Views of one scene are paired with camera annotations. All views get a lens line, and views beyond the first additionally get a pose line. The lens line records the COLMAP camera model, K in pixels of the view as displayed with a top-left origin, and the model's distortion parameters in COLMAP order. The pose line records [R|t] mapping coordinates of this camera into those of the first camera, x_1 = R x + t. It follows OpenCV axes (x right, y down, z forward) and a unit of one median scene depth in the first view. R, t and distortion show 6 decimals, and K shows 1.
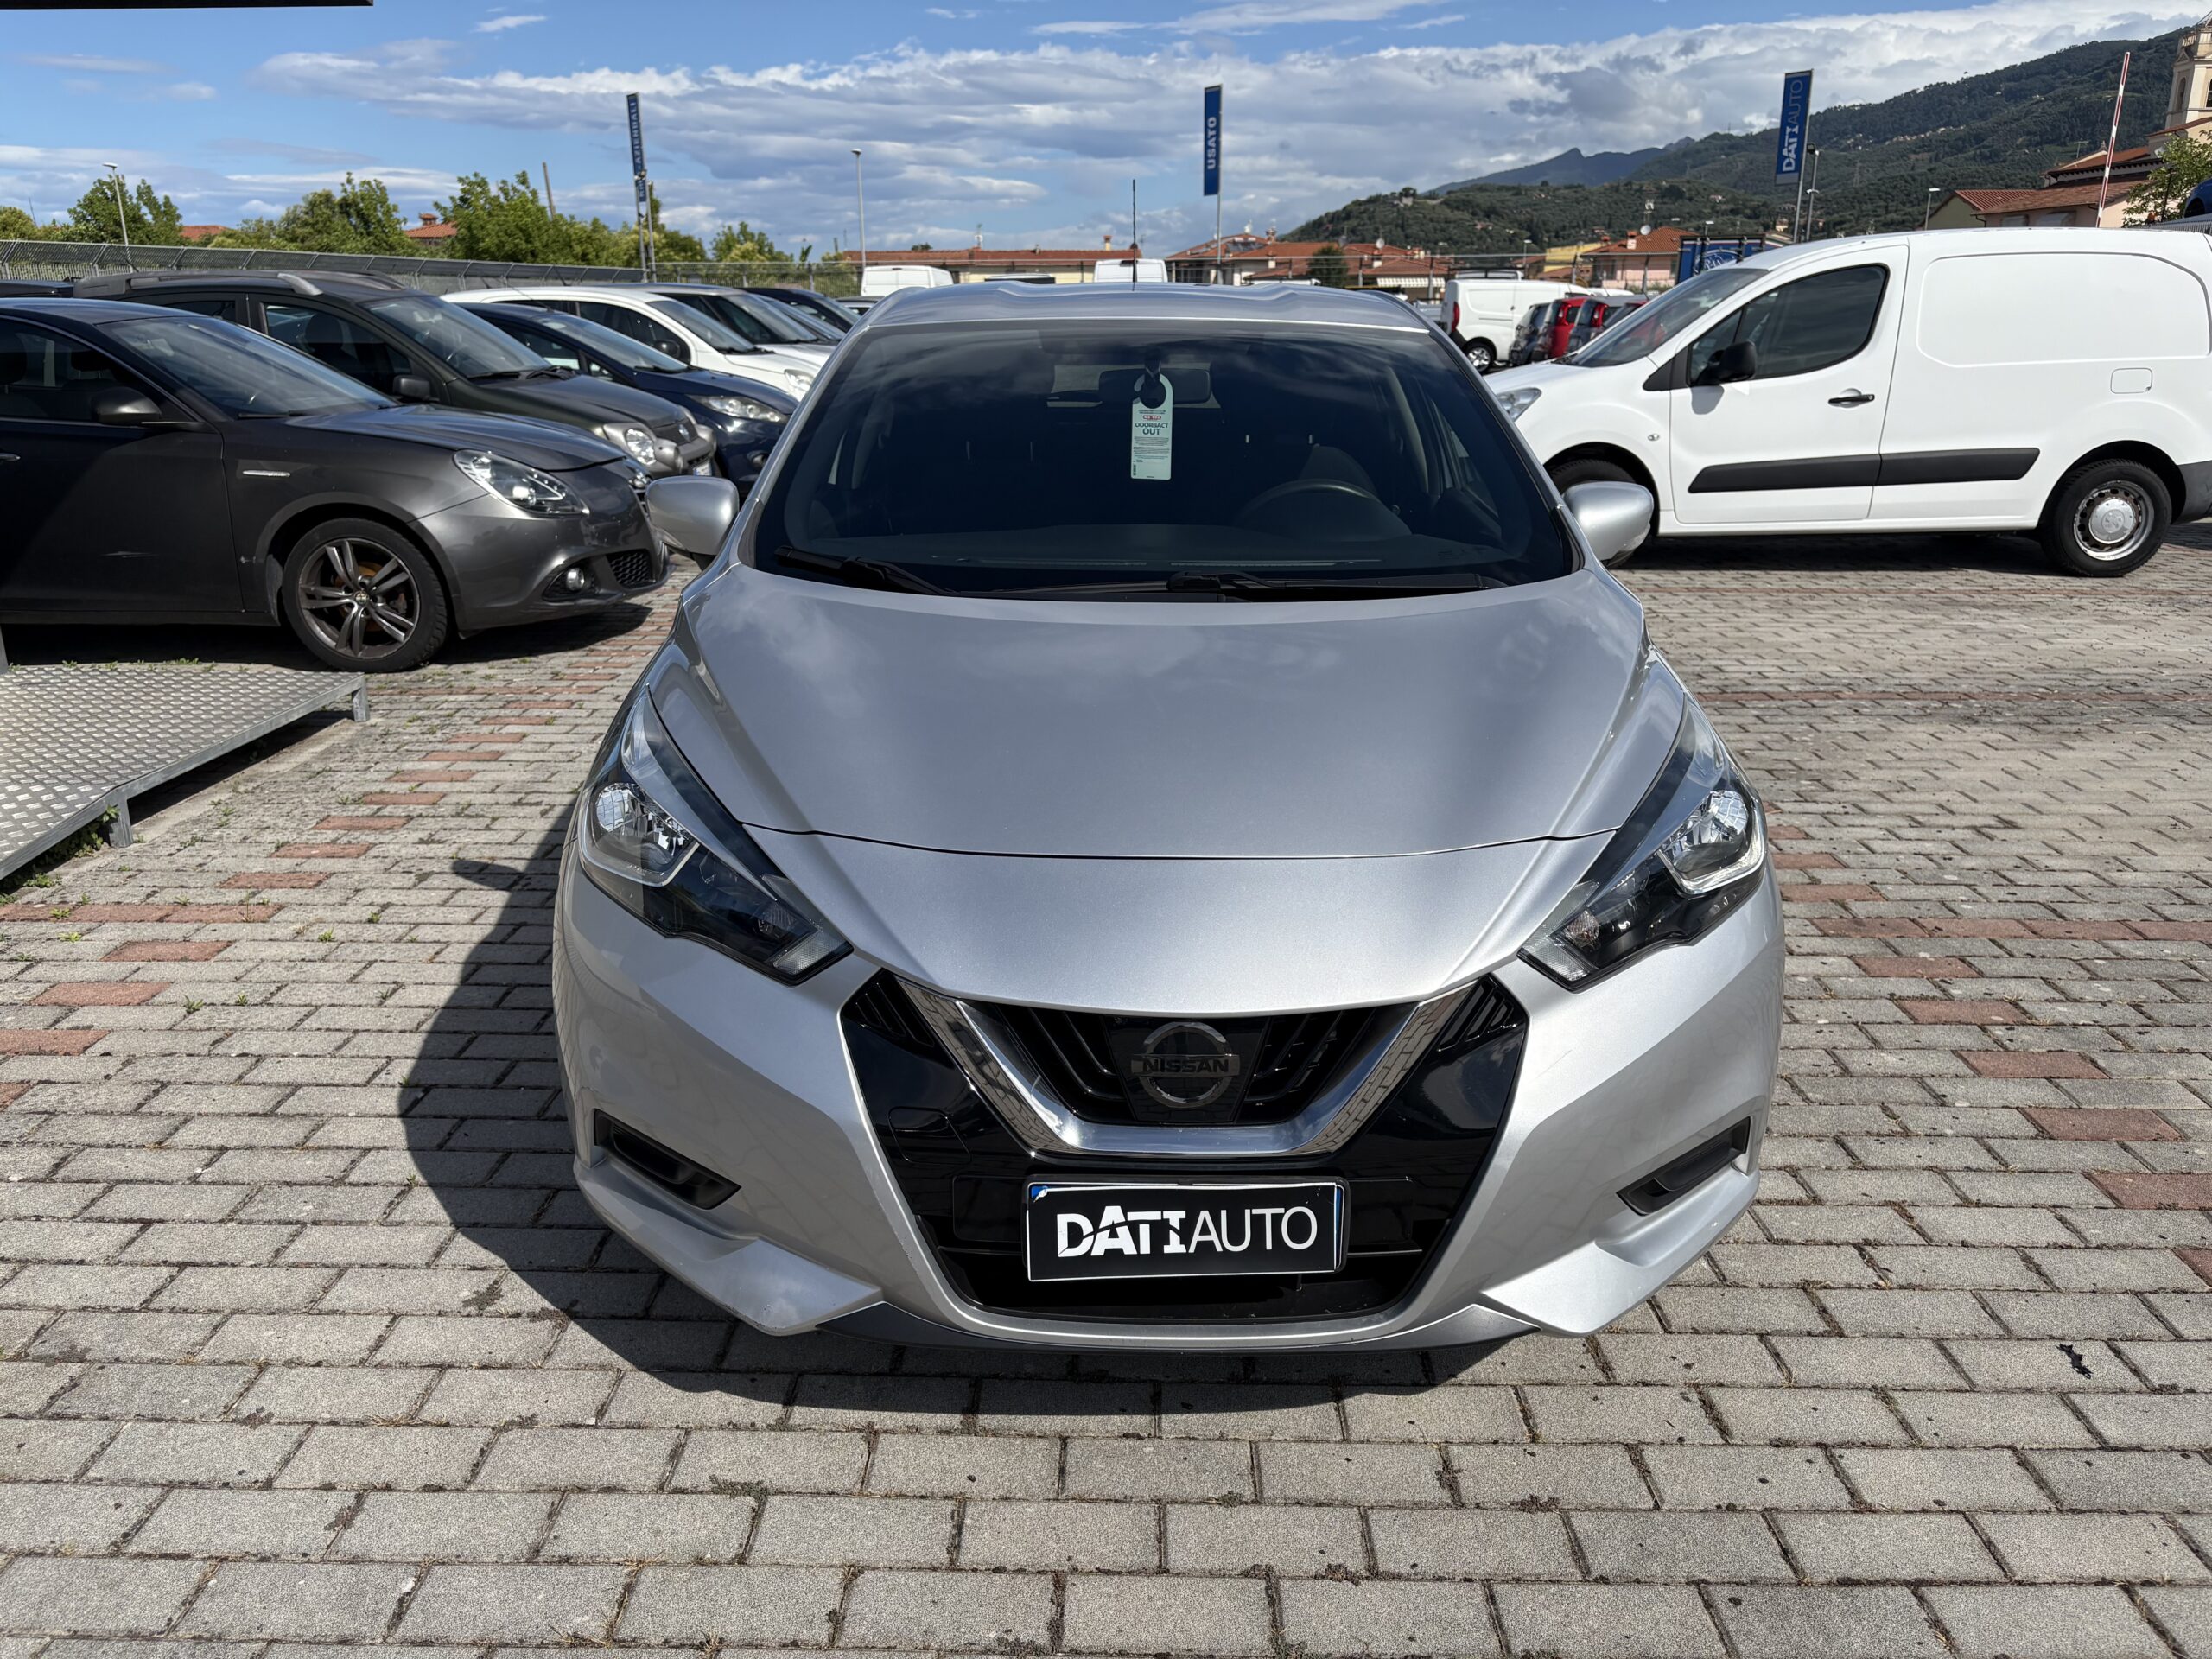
lens RADIAL K [[1678.7, 0, 1110.4], [0, 1678.7, 832.5], [0, 0, 1]] dist [0.049397, -0.055059]
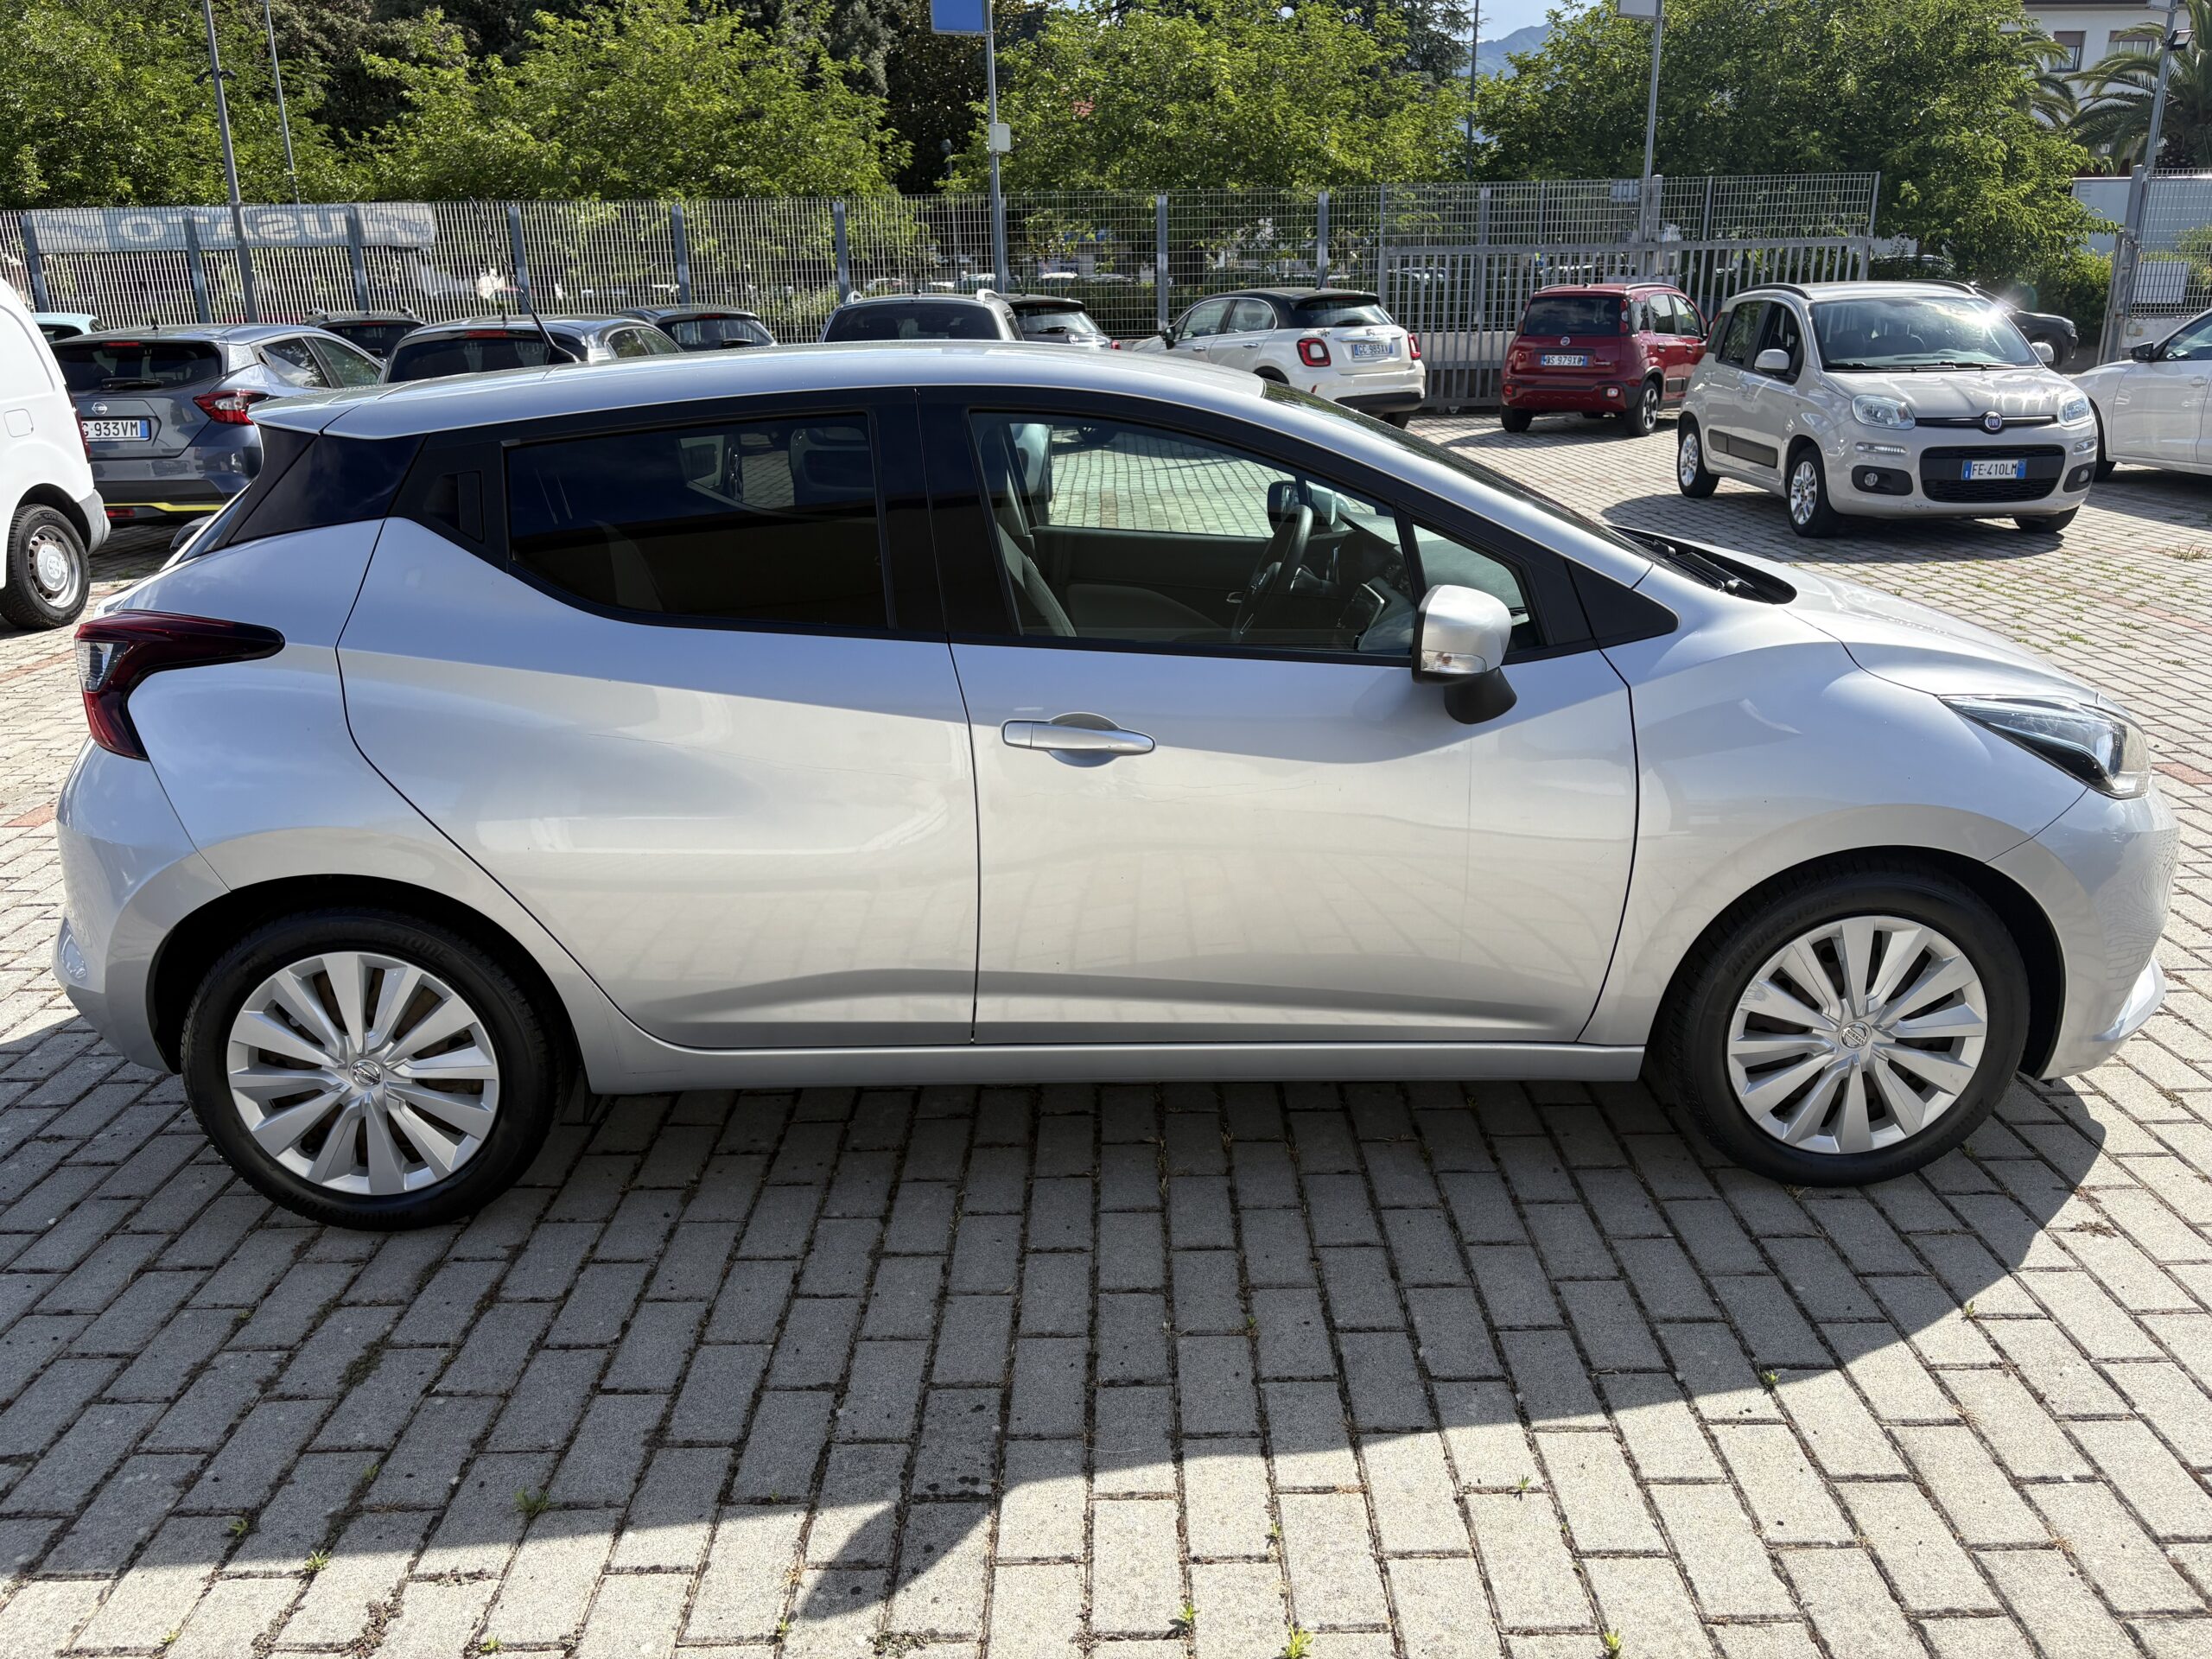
lens RADIAL K [[1678.7, 0, 1110.4], [0, 1678.7, 832.5], [0, 0, 1]] dist [0.049397, -0.055059]
pose [[-0.021807, -0.305688, 0.951882, -1.108369], [0.317983, 0.900546, 0.296487, -0.416642], [-0.947846, 0.309148, 0.077565, 1.190839]]
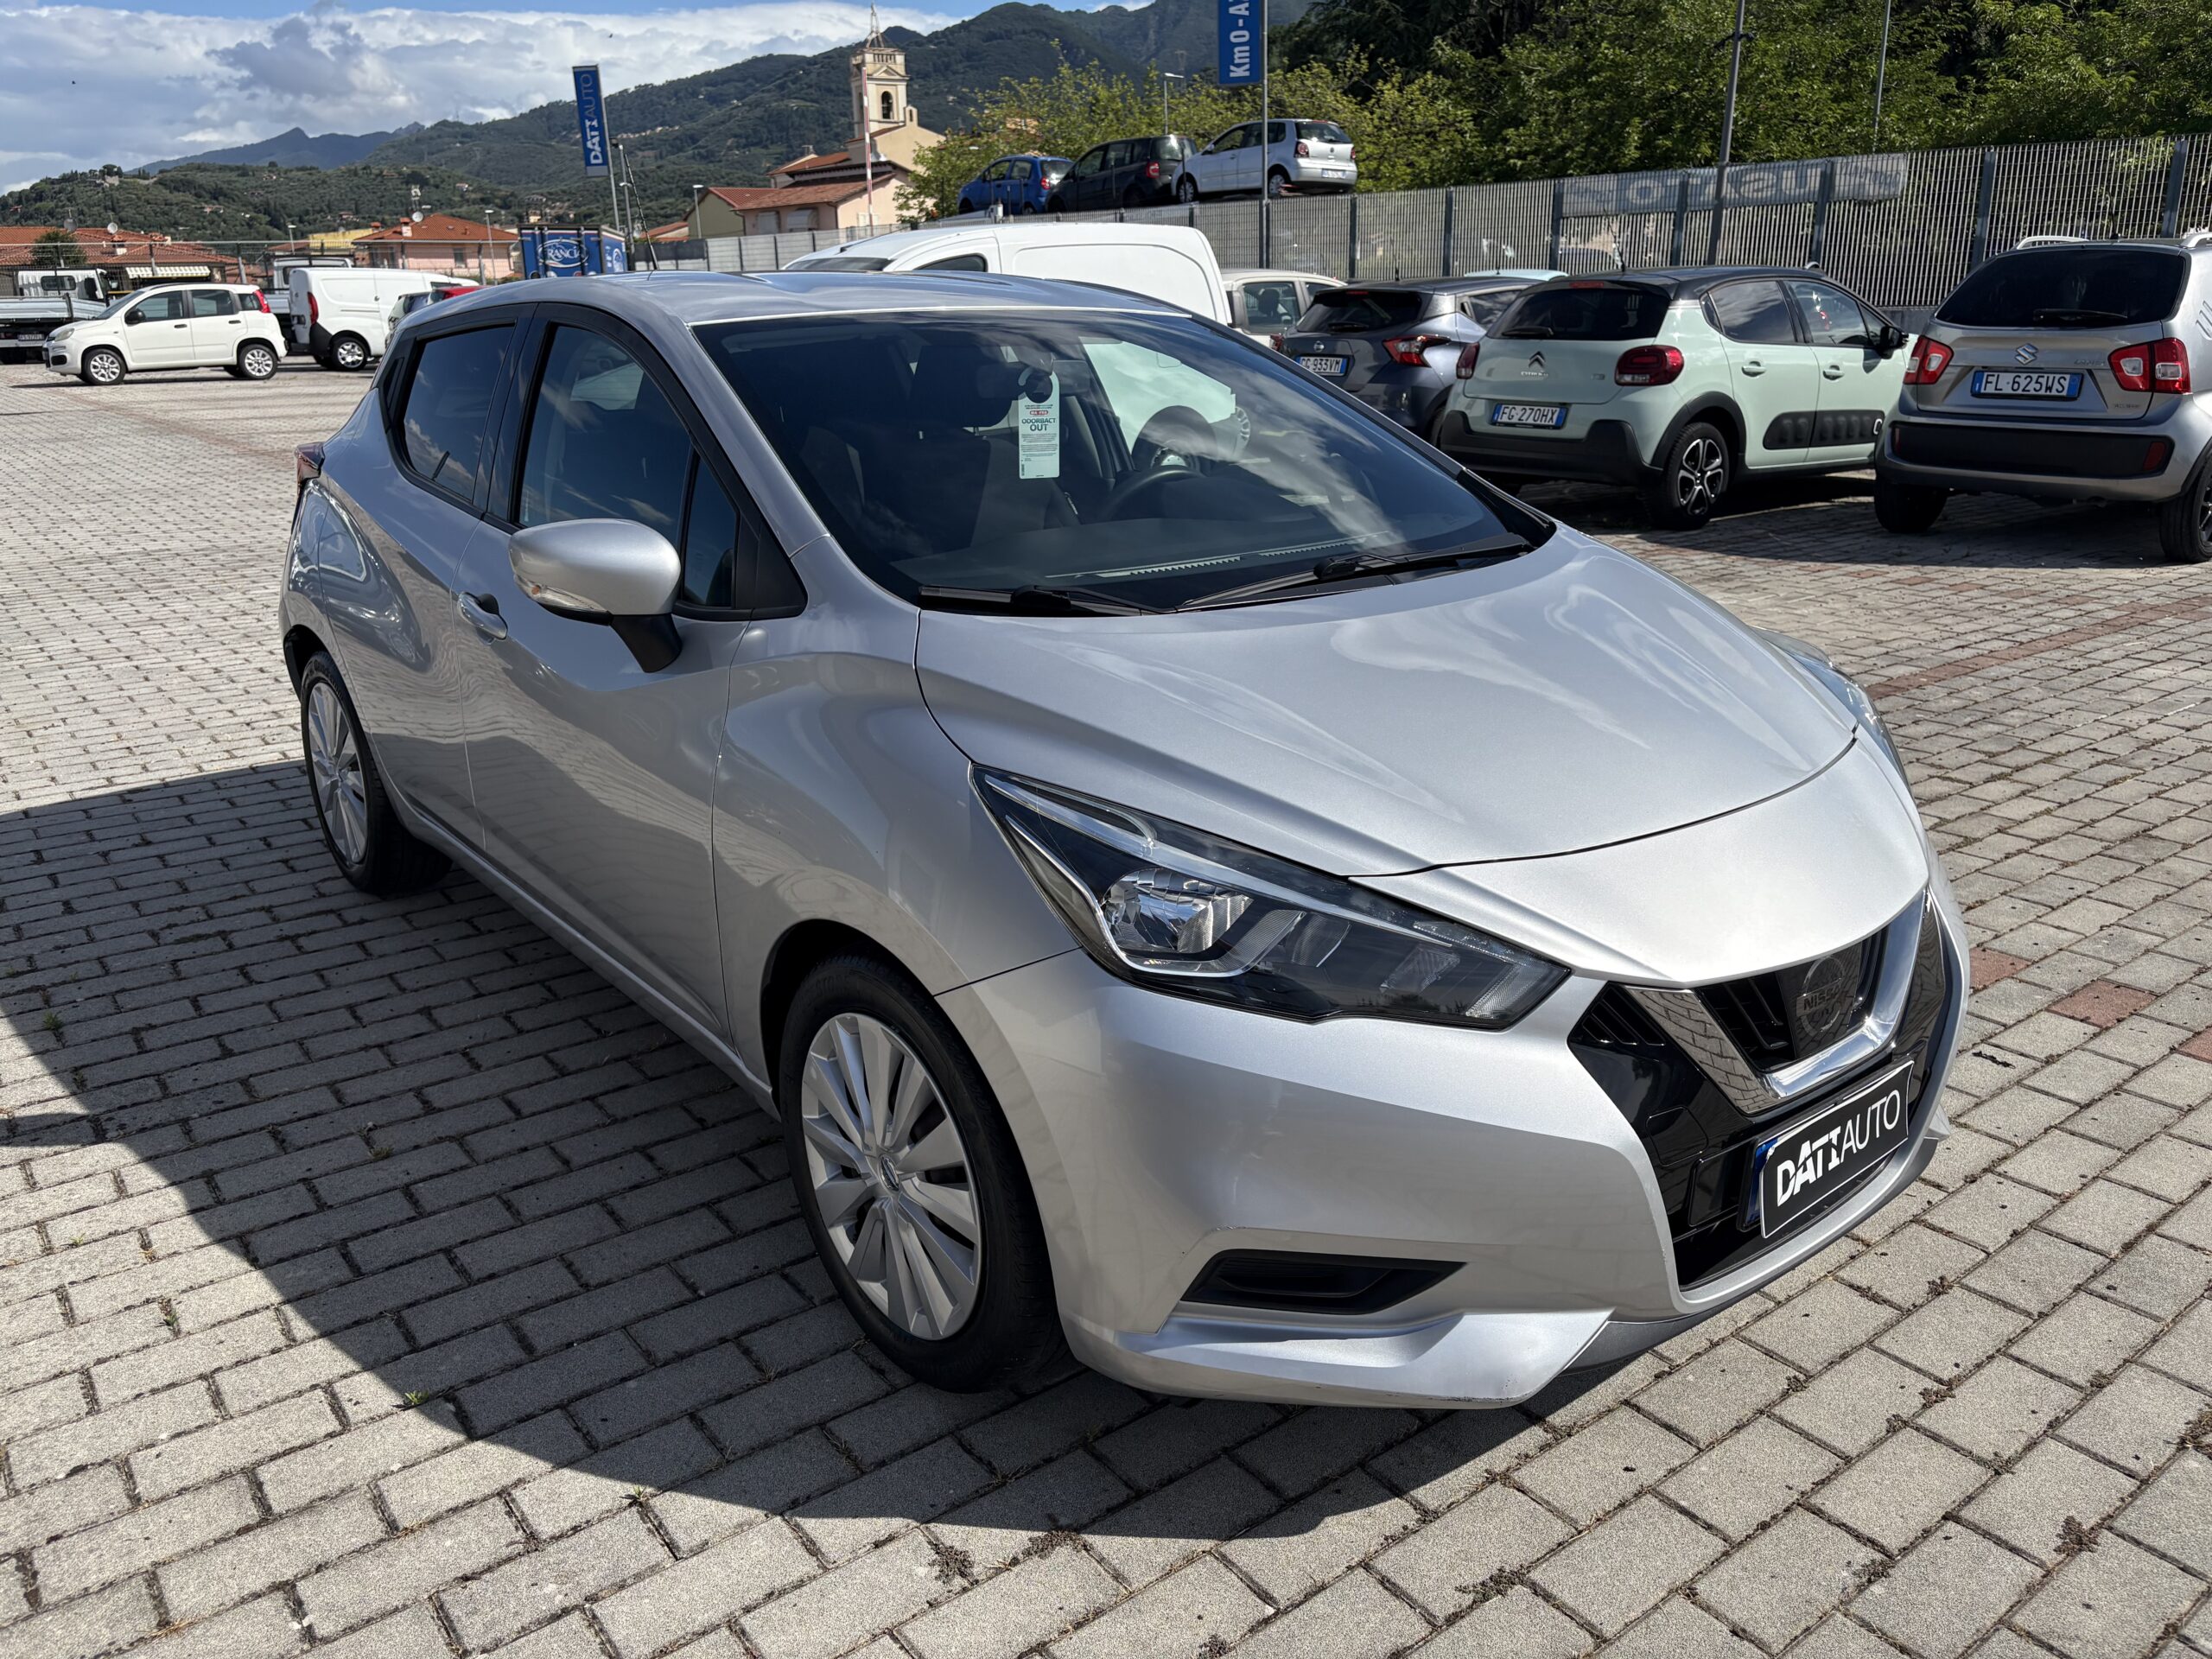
lens RADIAL K [[1663.8, 0, 1106.0], [0, 1663.8, 829.5], [0, 0, 1]] dist [0.061726, -0.062265]
pose [[0.784452, -0.203992, 0.585681, -0.575210], [0.200600, 0.977051, 0.071625, -0.082550], [-0.586852, 0.061302, 0.807371, 0.249678]]
